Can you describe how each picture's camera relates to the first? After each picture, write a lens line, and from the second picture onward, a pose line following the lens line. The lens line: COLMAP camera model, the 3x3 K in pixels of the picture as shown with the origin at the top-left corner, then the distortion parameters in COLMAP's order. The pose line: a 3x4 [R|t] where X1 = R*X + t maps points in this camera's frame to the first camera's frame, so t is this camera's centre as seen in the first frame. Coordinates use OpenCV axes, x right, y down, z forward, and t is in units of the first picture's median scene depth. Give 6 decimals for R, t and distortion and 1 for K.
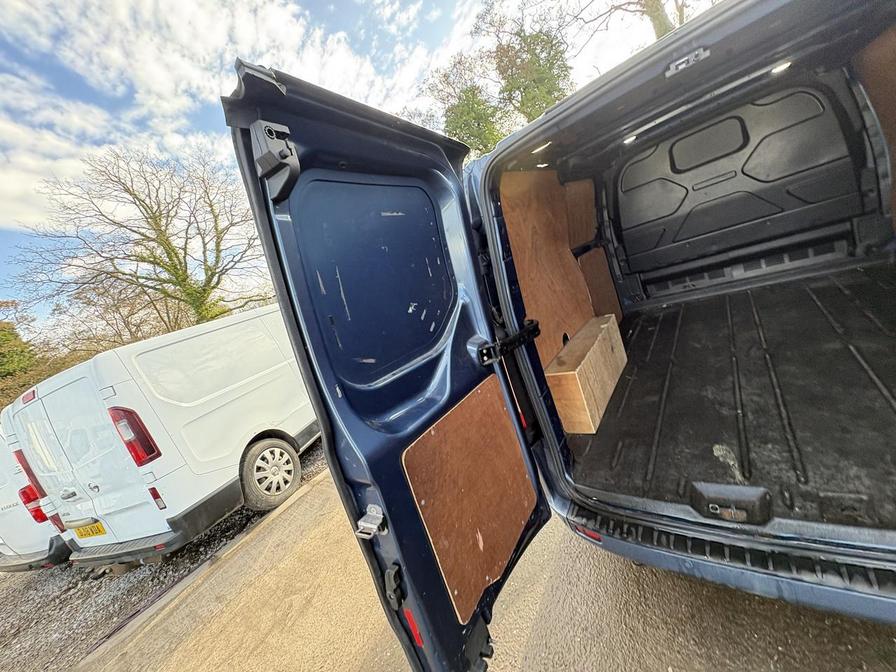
lens RADIAL K [[352.2, 0, 449.1], [0, 352.2, 337.1], [0, 0, 1]] dist [-0.003173, -0.000030]
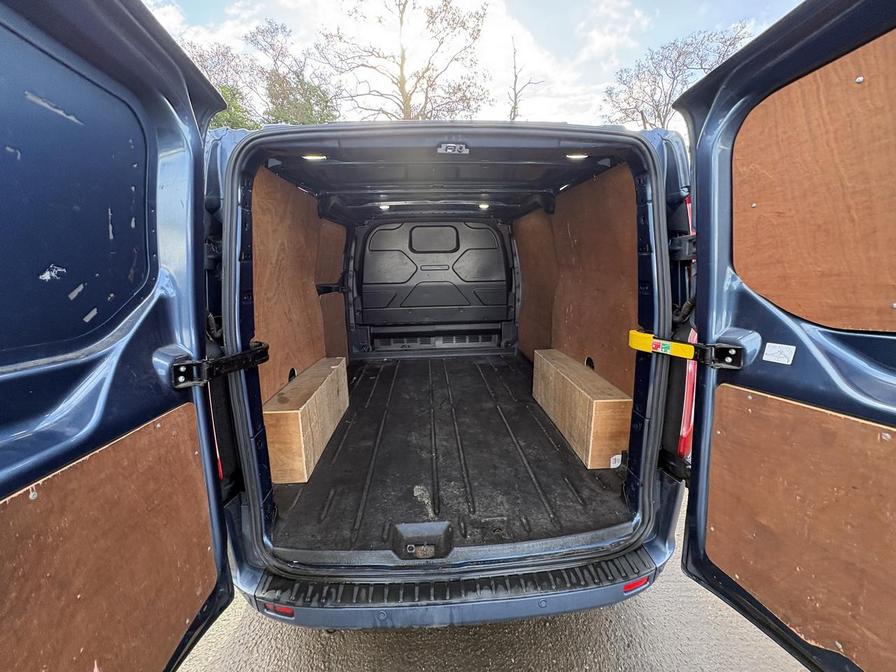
lens RADIAL K [[352.2, 0, 449.1], [0, 352.2, 337.1], [0, 0, 1]] dist [-0.003173, -0.000030]
pose [[0.718863, 0.209168, 0.662936, 0.003853], [-0.121733, 0.976799, -0.176194, 0.033459], [-0.684410, 0.045959, 0.727648, 0.104473]]
